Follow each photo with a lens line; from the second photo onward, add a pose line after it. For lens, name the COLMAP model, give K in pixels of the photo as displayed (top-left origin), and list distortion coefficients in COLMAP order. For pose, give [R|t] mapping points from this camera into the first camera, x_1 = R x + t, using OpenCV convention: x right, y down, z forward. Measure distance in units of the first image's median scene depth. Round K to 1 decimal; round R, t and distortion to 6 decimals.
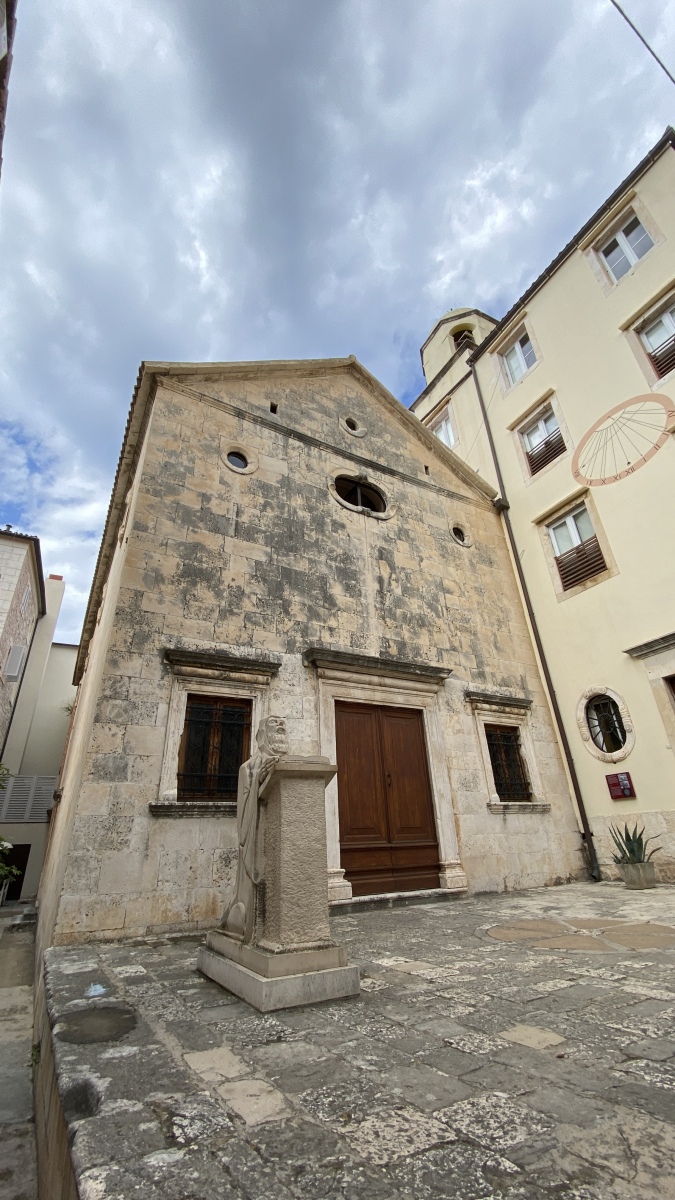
lens RADIAL K [[489.7, 0, 337.5], [0, 489.7, 600.0], [0, 0, 1]] dist [0.021787, -0.019908]
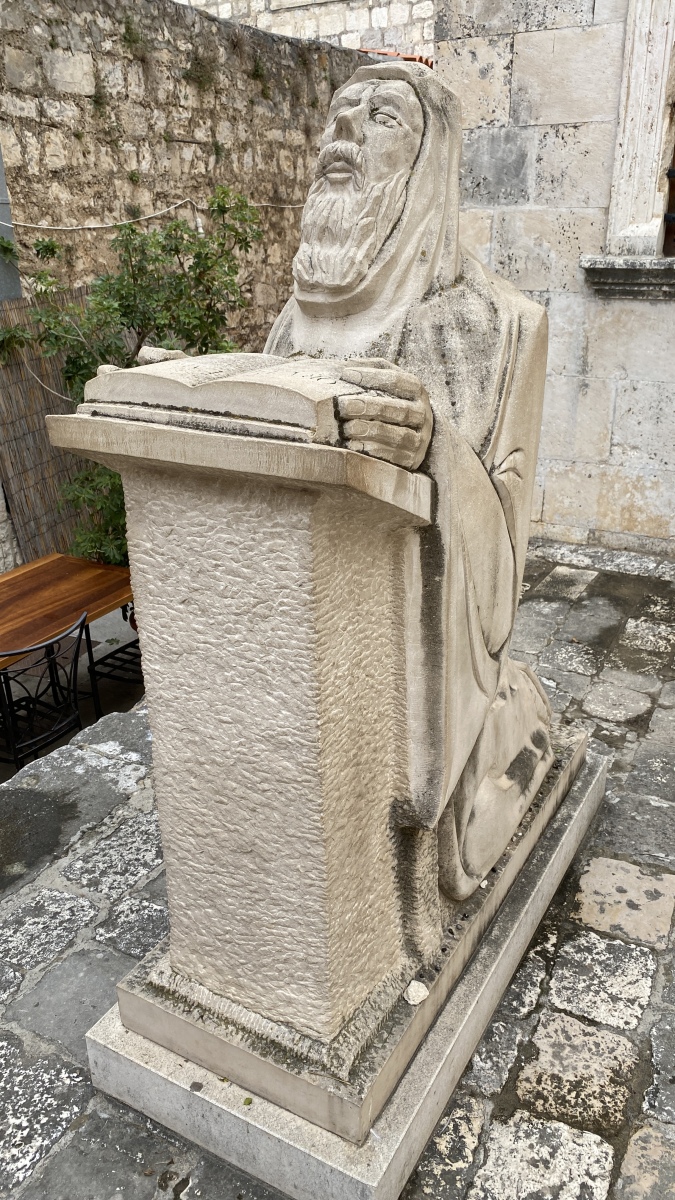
lens RADIAL K [[923.8, 0, 337.5], [0, 923.8, 600.0], [0, 0, 1]] dist [0.008751, 0.003641]
pose [[0.534622, 0.354071, -0.767342, 0.151103], [0.373792, 0.715276, 0.590475, 0.112613], [0.757931, -0.602507, 0.250054, 0.529601]]
